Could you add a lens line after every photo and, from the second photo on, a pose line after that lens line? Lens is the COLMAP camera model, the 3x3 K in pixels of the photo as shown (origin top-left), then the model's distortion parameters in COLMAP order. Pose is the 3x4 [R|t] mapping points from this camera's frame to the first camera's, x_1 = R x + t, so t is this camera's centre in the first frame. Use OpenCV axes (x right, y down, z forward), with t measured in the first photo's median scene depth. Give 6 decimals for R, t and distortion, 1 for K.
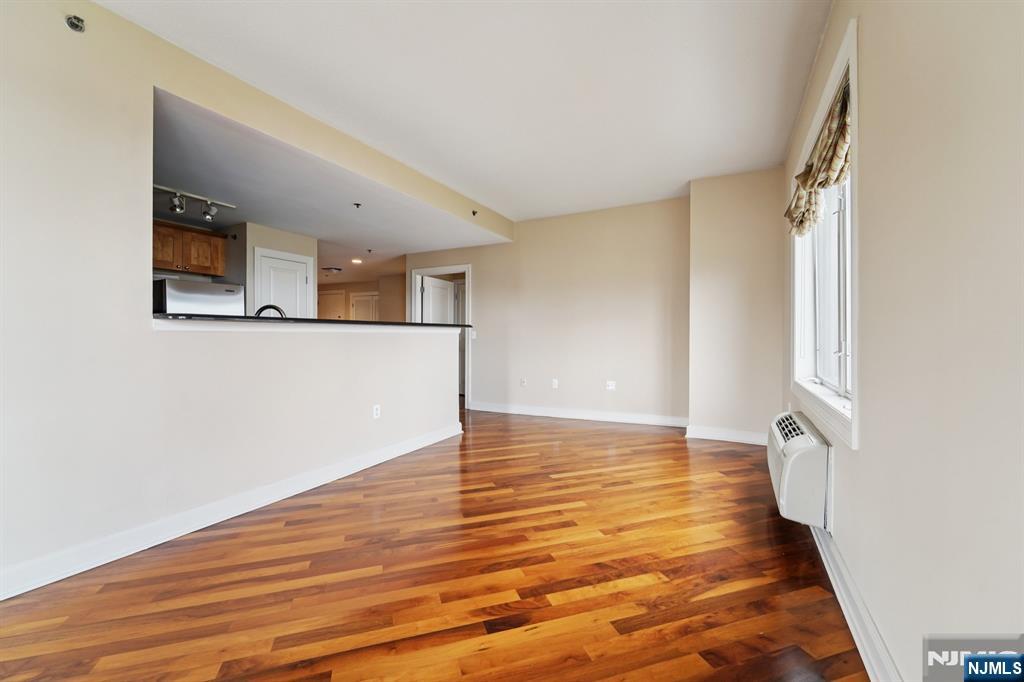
lens RADIAL K [[419.3, 0, 513.0], [0, 419.3, 337.8], [0, 0, 1]] dist [0.009542, -0.005791]
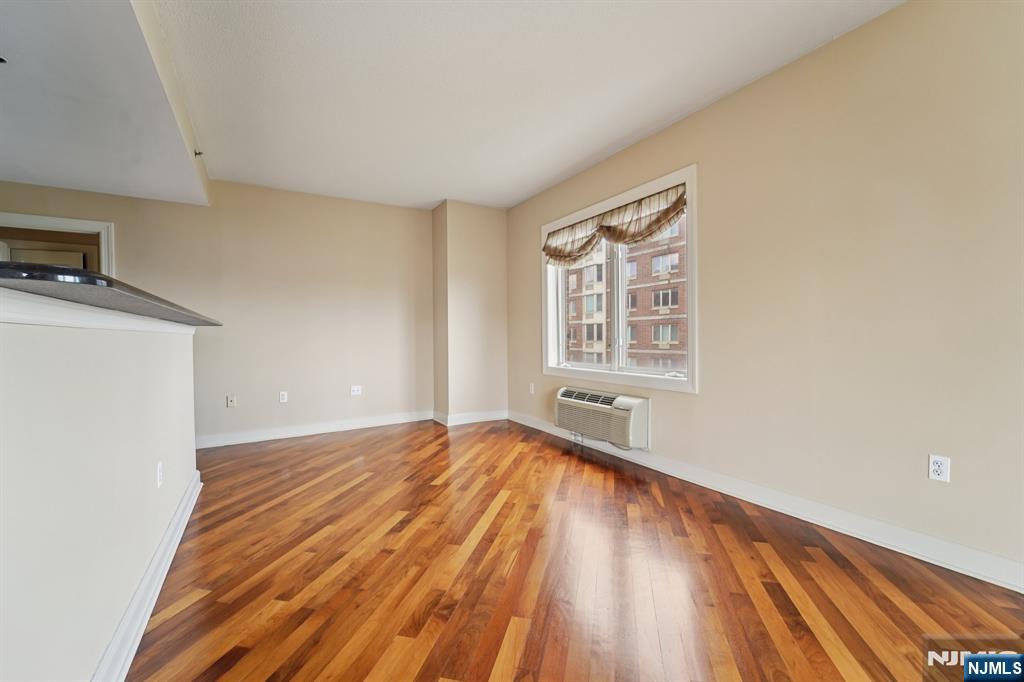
lens RADIAL K [[419.3, 0, 509.5], [0, 419.3, 335.4], [0, 0, 1]] dist [0.009542, -0.005791]
pose [[0.532201, -0.002976, 0.846613, -0.615698], [0.014060, 0.999887, -0.005323, 0.001892], [-0.846501, 0.014736, 0.532183, 0.346843]]
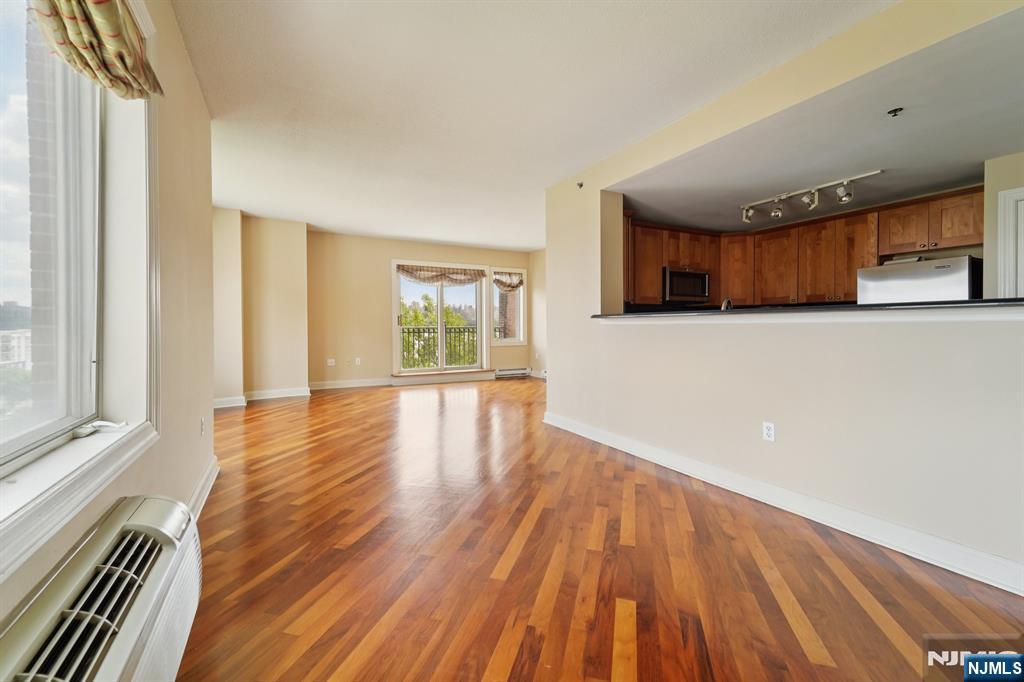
lens RADIAL K [[419.3, 0, 509.6], [0, 419.3, 334.1], [0, 0, 1]] dist [0.009542, -0.005791]
pose [[-0.563722, 0.014537, -0.825836, 0.589260], [-0.000997, 0.999832, 0.018281, -0.007161], [0.825964, 0.011129, -0.563613, 1.160293]]
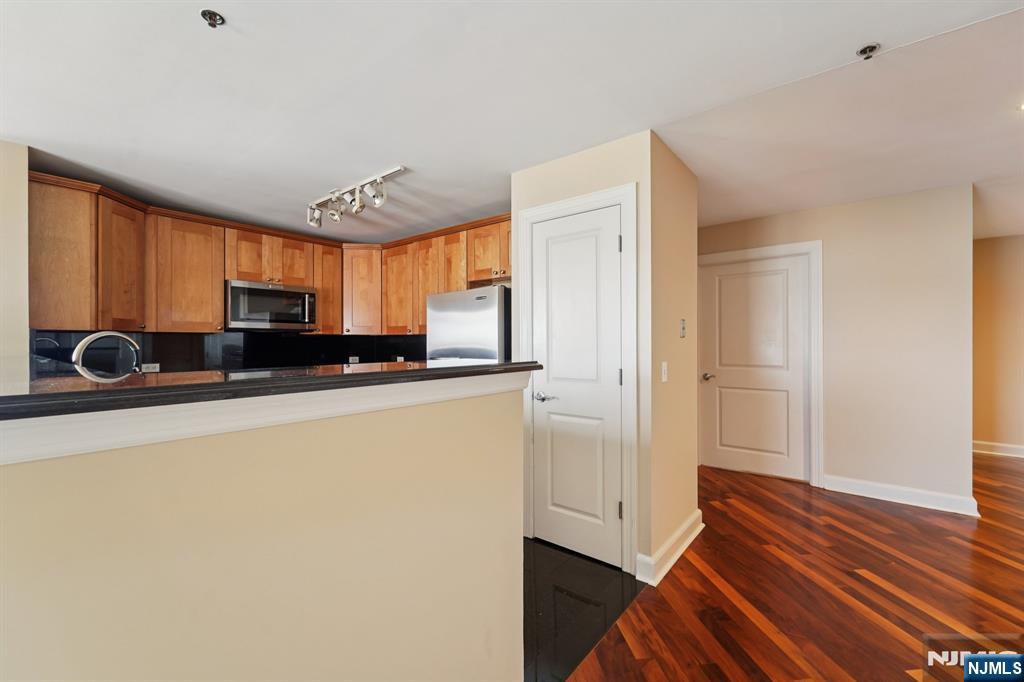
lens RADIAL K [[419.3, 0, 500.6], [0, 419.3, 346.9], [0, 0, 1]] dist [0.009542, -0.005791]
pose [[-0.204353, 0.004878, -0.978885, -0.101437], [-0.006256, 0.999961, 0.006289, -0.065543], [0.978877, 0.007409, -0.204314, 1.696585]]
